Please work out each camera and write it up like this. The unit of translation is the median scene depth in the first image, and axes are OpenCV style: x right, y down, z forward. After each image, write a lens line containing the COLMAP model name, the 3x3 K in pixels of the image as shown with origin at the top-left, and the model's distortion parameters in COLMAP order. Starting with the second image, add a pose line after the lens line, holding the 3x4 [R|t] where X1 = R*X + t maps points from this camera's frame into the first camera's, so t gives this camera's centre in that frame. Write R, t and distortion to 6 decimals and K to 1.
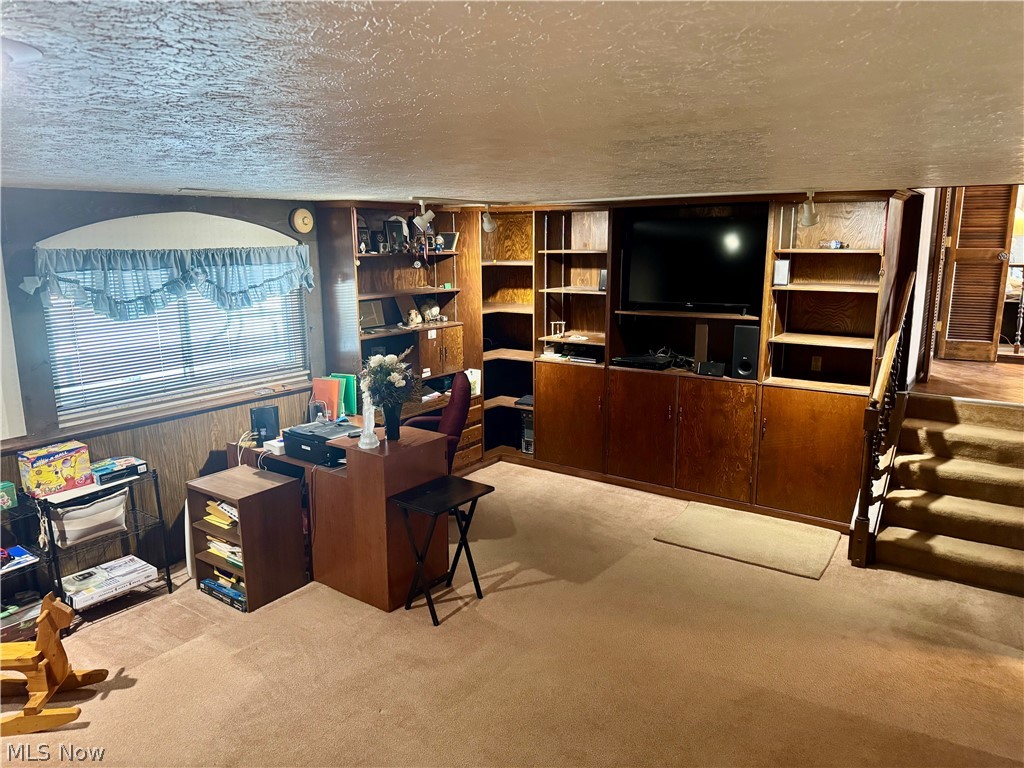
lens RADIAL K [[710.8, 0, 500.7], [0, 710.8, 393.0], [0, 0, 1]] dist [0.076013, -0.092742]
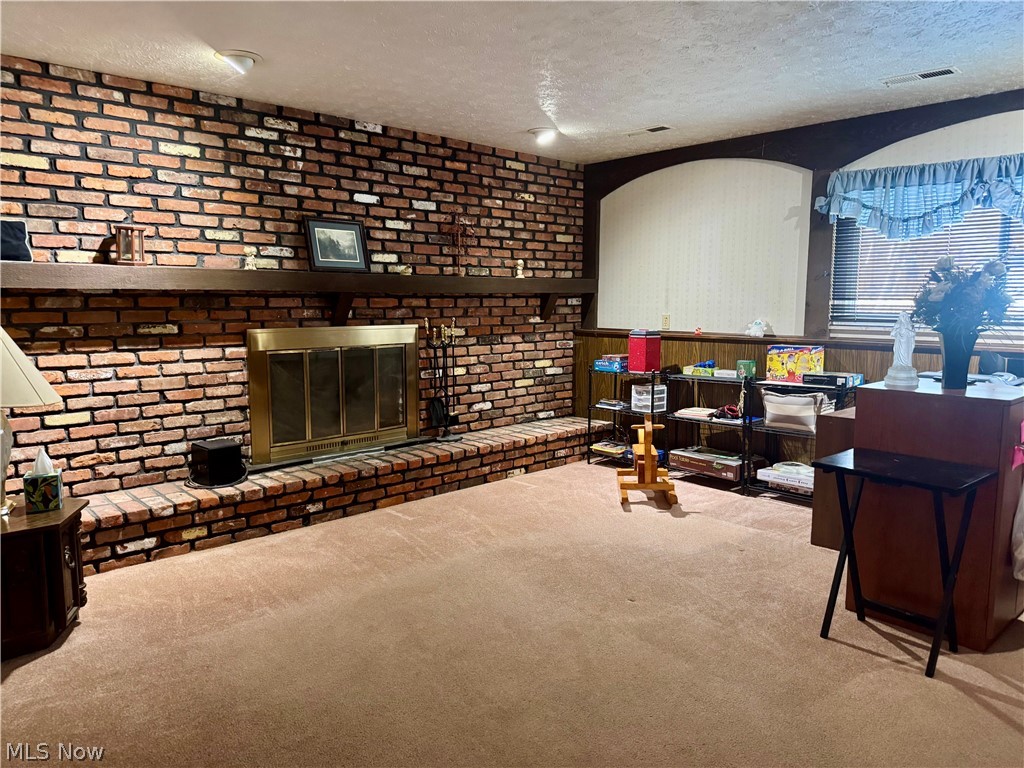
lens RADIAL K [[710.9, 0, 516.7], [0, 710.9, 391.3], [0, 0, 1]] dist [0.053199, -0.075672]
pose [[-0.190245, 0.139606, -0.971760, 0.448662], [-0.206008, 0.962123, 0.178552, 0.025010], [0.959879, 0.234159, -0.154279, 0.569352]]
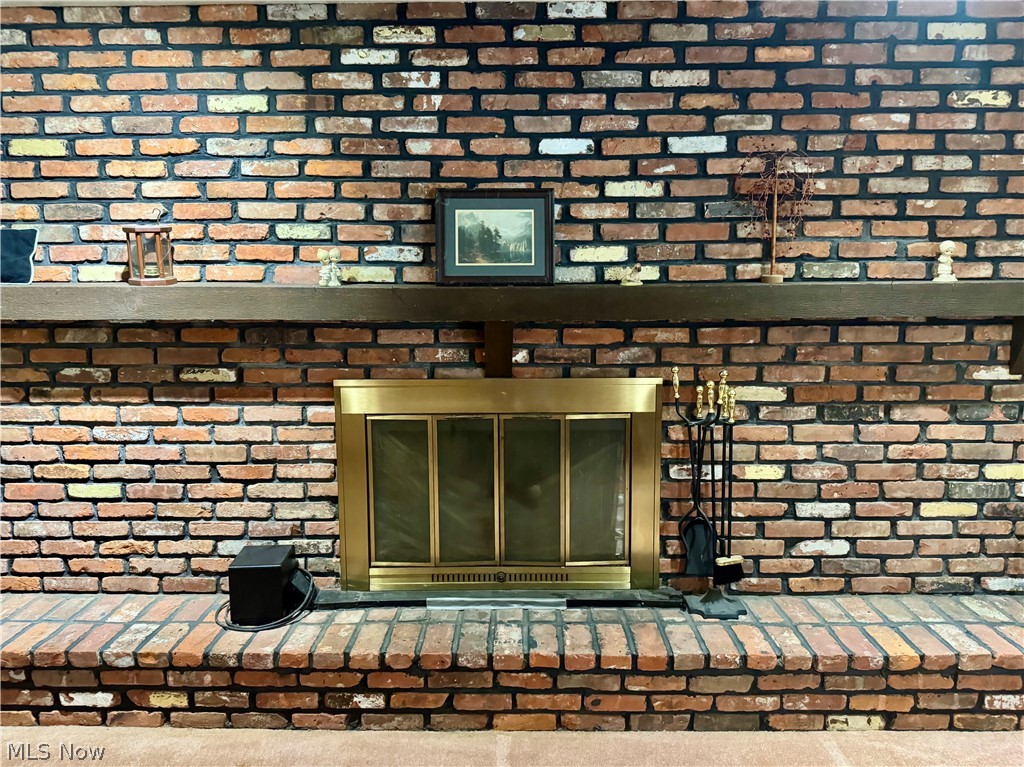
lens RADIAL K [[710.8, 0, 500.7], [0, 710.8, 392.5], [0, 0, 1]] dist [0.076013, -0.092742]
pose [[-0.818153, 0.089490, -0.567994, -0.076736], [-0.108041, 0.946295, 0.304718, 0.006683], [0.564759, 0.310673, -0.764545, 0.593693]]
